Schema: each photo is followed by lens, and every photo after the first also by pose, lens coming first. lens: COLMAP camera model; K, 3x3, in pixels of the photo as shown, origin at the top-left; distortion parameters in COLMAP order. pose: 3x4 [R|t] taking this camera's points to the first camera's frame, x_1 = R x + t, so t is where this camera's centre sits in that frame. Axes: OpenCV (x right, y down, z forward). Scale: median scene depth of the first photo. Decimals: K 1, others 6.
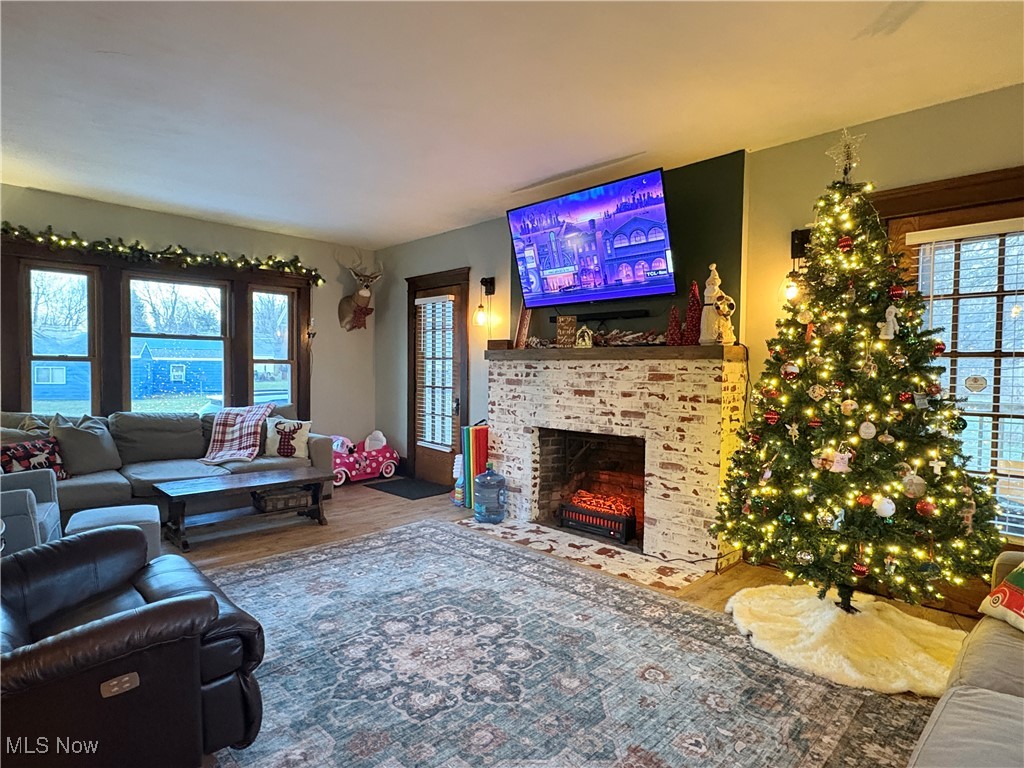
lens RADIAL K [[563.9, 0, 508.5], [0, 563.9, 379.9], [0, 0, 1]] dist [0.002742, 0.000534]
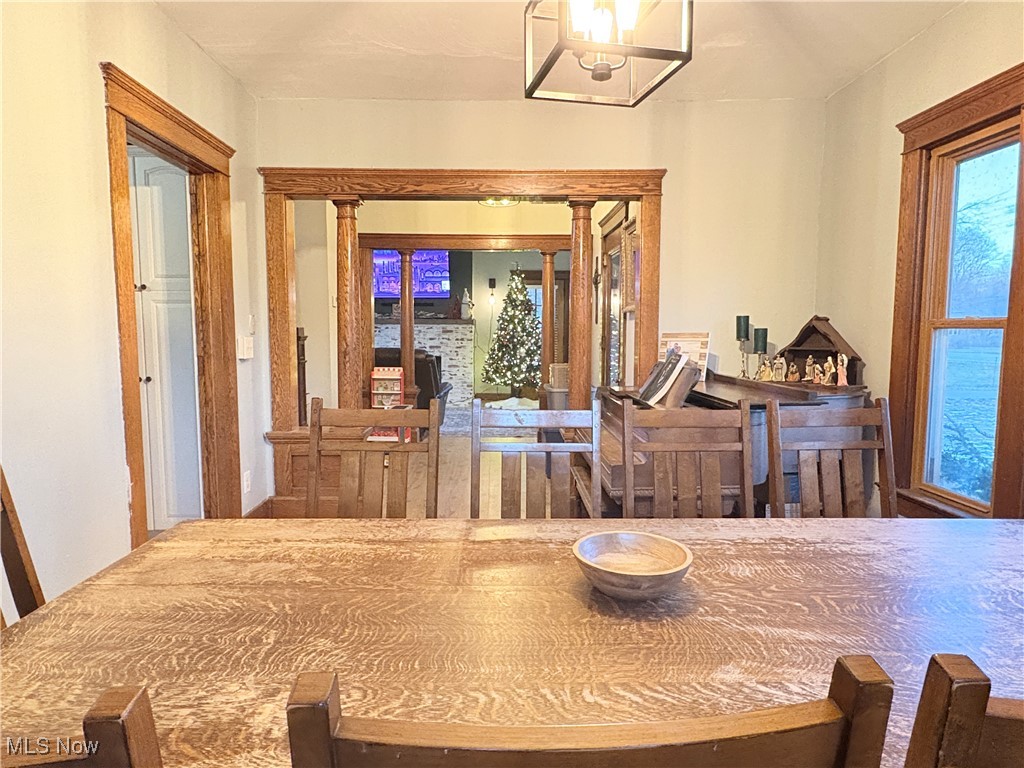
lens RADIAL K [[618.2, 0, 510.6], [0, 618.2, 383.6], [0, 0, 1]] dist [-0.002050, 0.002429]
pose [[0.682172, -0.072517, 0.727587, -1.630259], [0.019633, 0.996528, 0.080915, 0.010047], [-0.730928, -0.040913, 0.681227, -1.142324]]
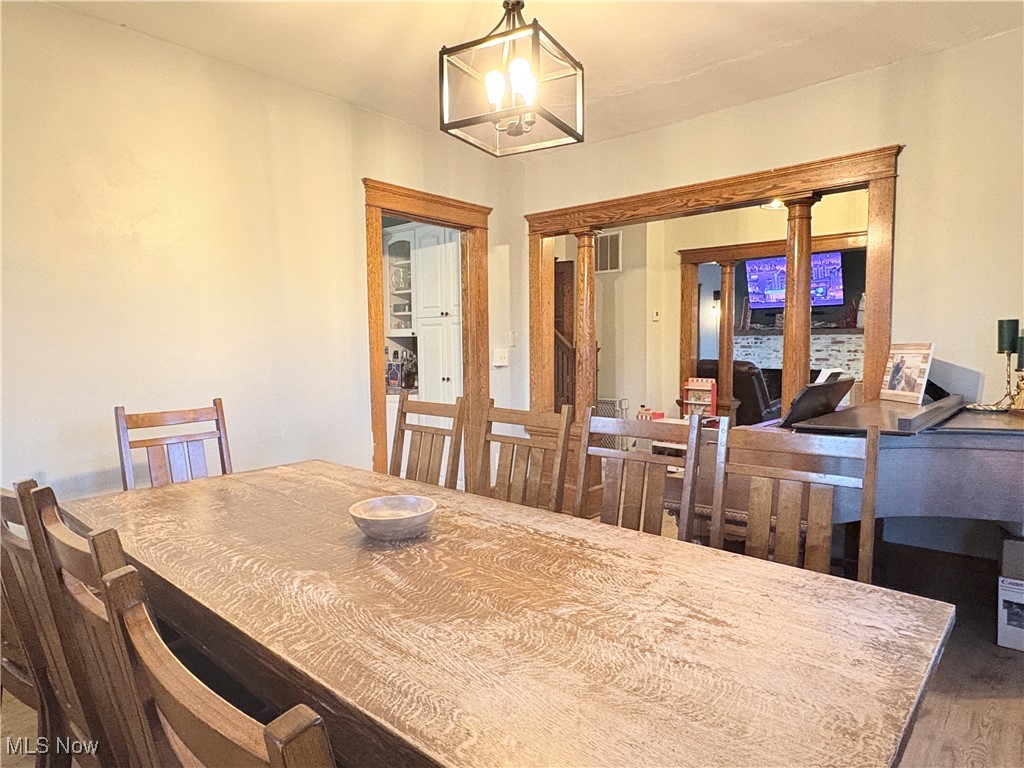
lens RADIAL K [[618.2, 0, 508.6], [0, 618.2, 385.0], [0, 0, 1]] dist [-0.002050, 0.002429]
pose [[0.997168, -0.023217, 0.071530, -1.277488], [0.019719, 0.998593, 0.049219, 0.019000], [-0.072572, -0.047669, 0.996223, -1.435739]]
